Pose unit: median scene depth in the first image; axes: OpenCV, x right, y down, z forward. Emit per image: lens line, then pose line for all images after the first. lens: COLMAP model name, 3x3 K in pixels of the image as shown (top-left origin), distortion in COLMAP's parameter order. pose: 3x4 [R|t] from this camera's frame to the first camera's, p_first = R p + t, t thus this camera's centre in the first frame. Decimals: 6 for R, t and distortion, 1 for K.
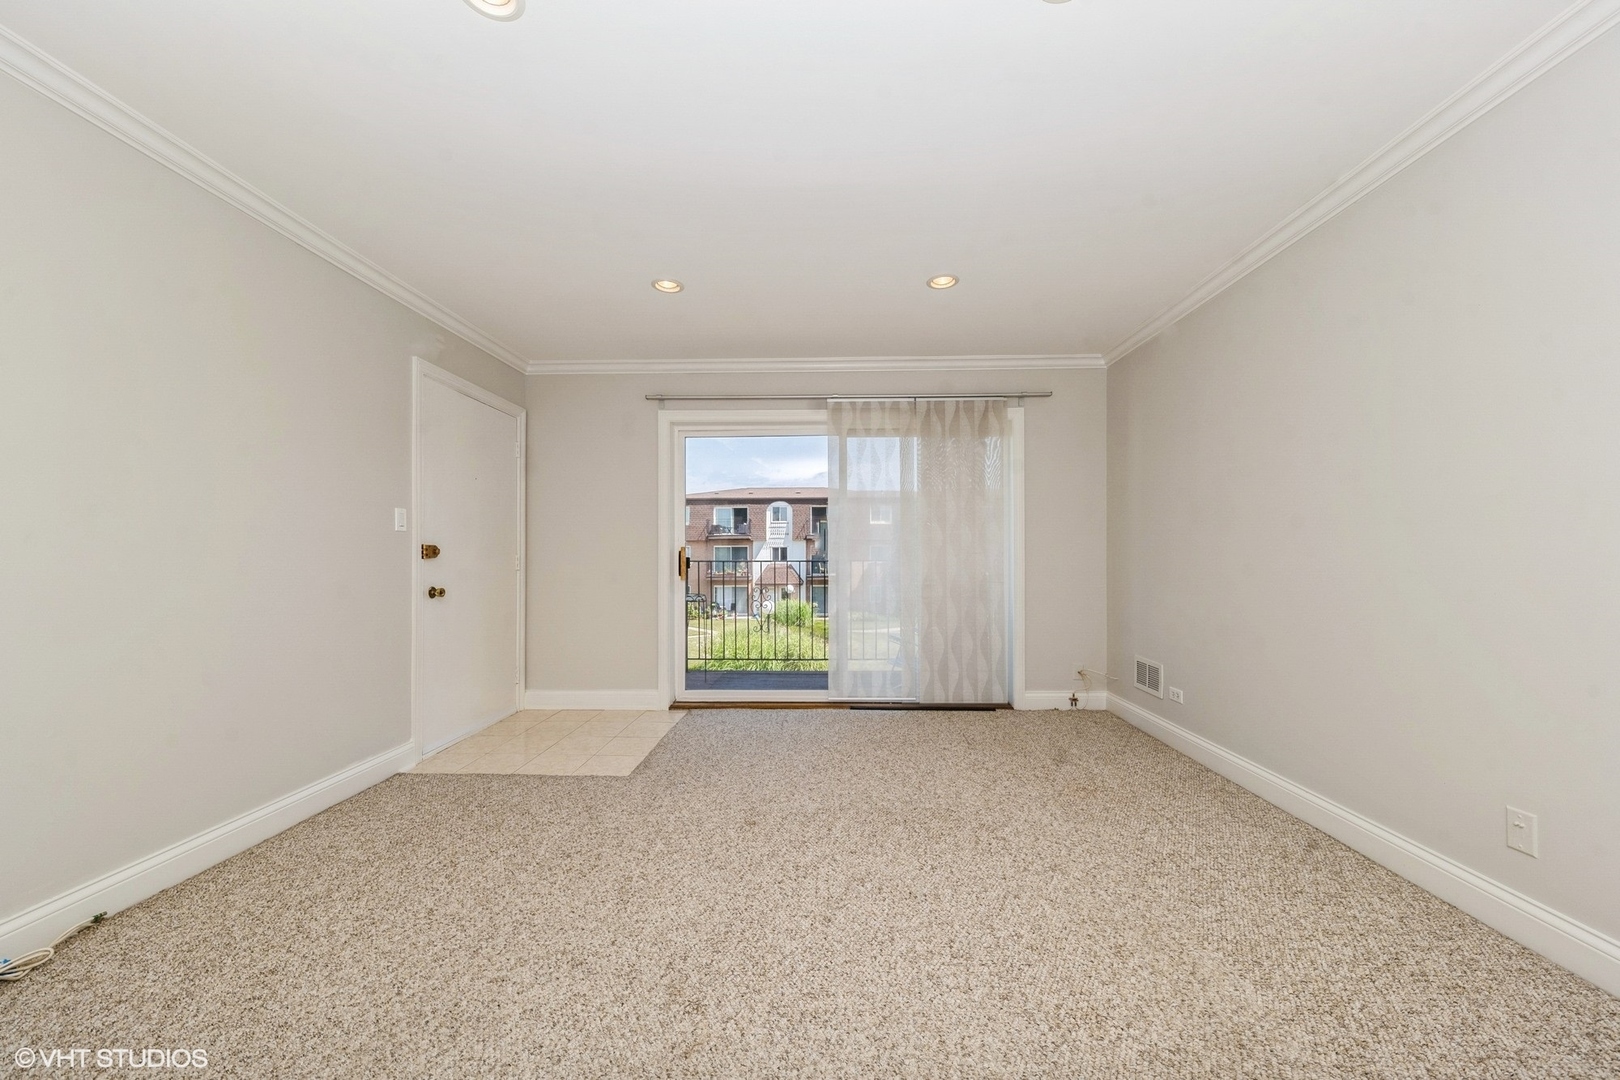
lens RADIAL K [[559.0, 0, 808.6], [0, 559.0, 554.4], [0, 0, 1]] dist [0.001648, -0.003990]
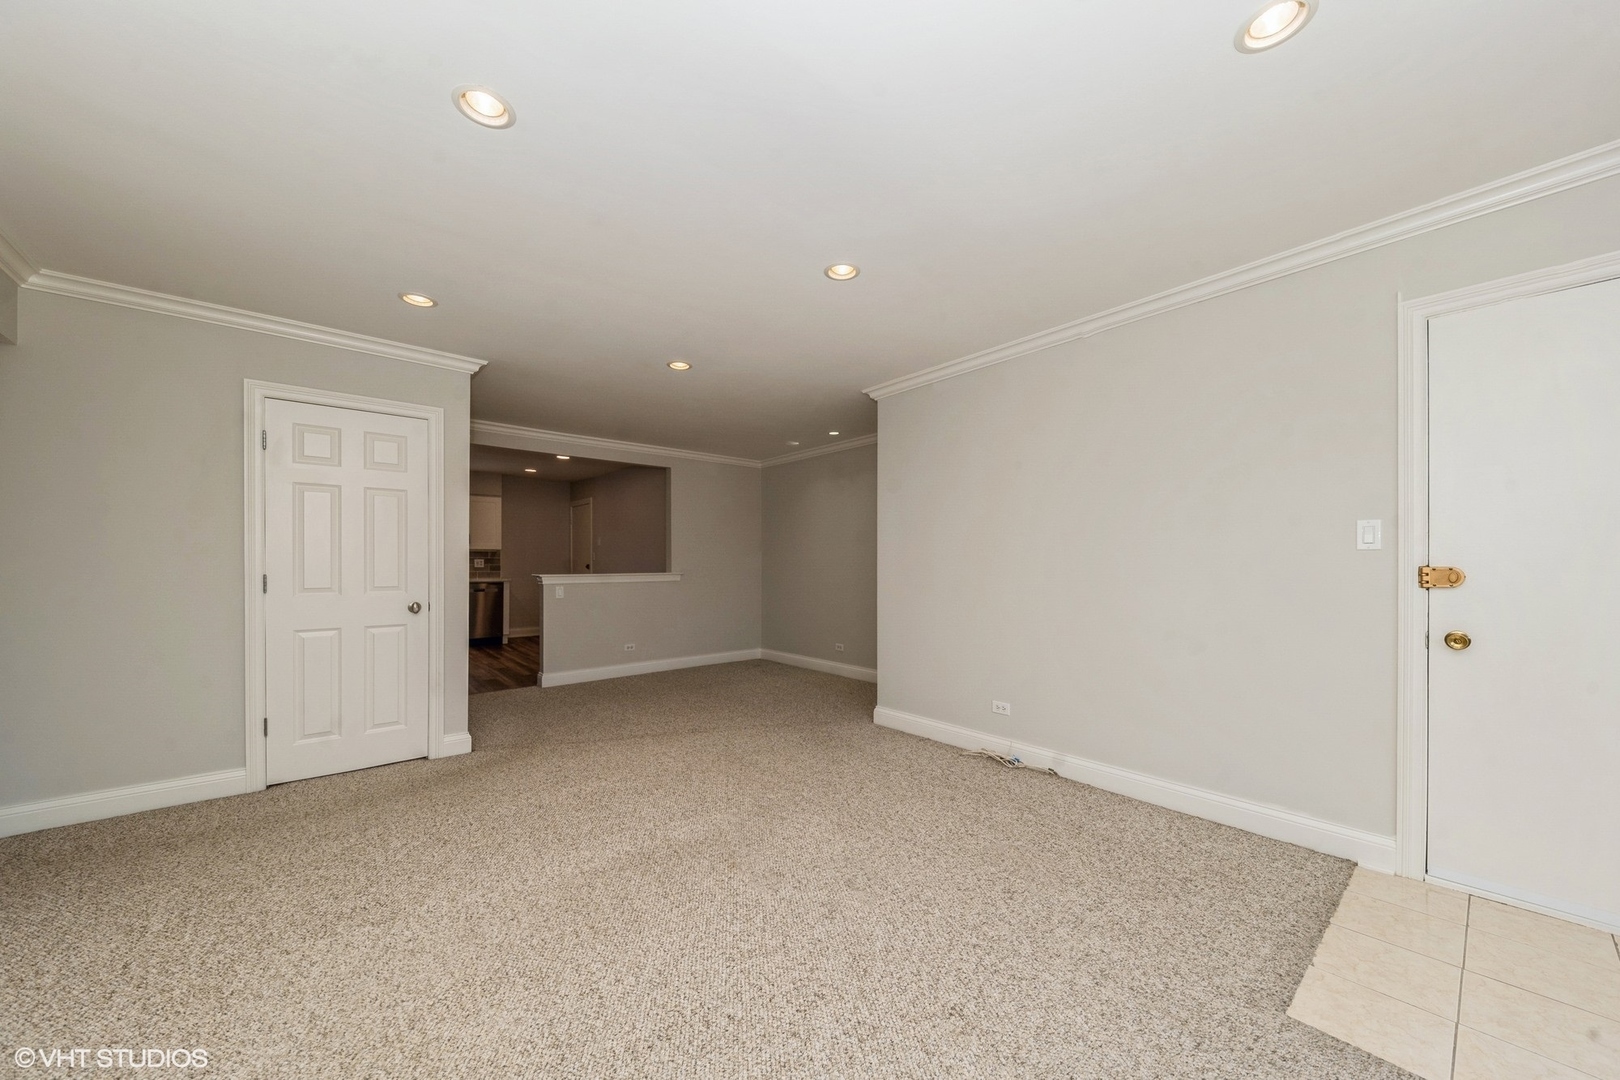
lens RADIAL K [[560.6, 0, 808.1], [0, 560.6, 566.4], [0, 0, 1]] dist [0.000155, -0.004430]
pose [[-0.731345, 0.005315, -0.681987, 0.254180], [0.004016, 0.999986, 0.003486, -0.018289], [0.681996, -0.000190, -0.731356, 0.765669]]
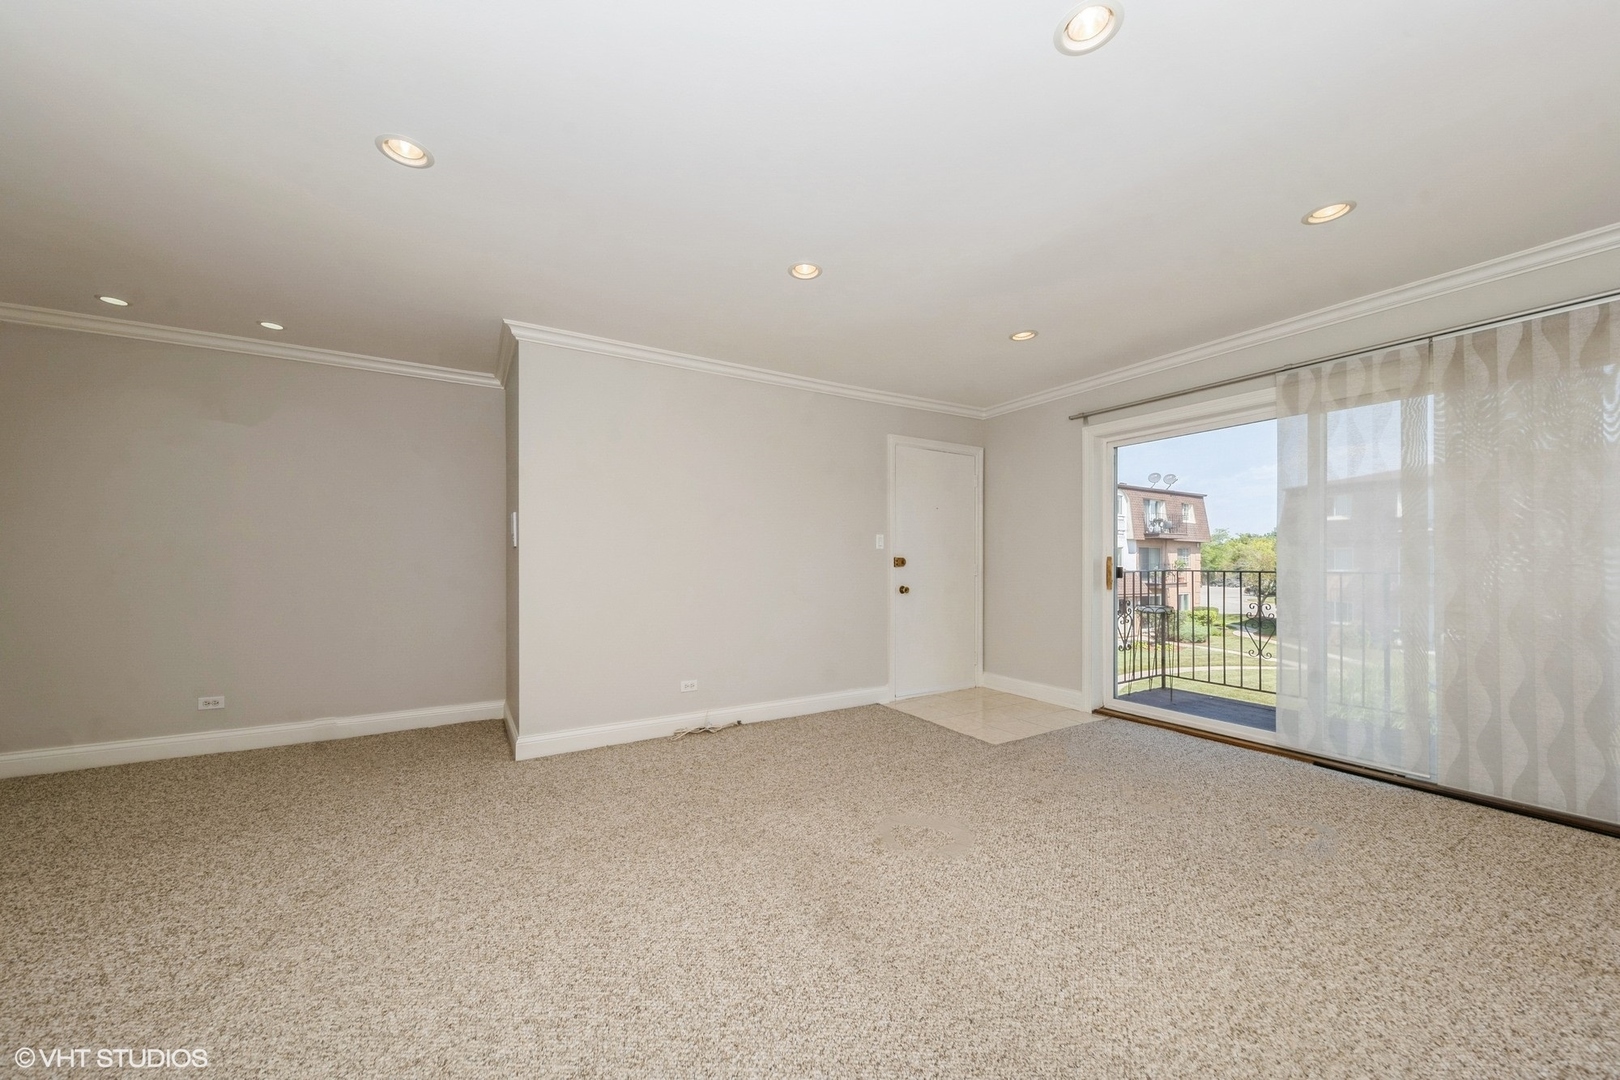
lens RADIAL K [[560.6, 0, 808.1], [0, 560.6, 566.4], [0, 0, 1]] dist [0.000155, -0.004430]
pose [[0.541898, 0.008883, -0.840398, 0.350255], [0.000837, 0.999938, 0.011110, -0.008214], [0.840444, -0.006724, 0.541857, -0.010642]]
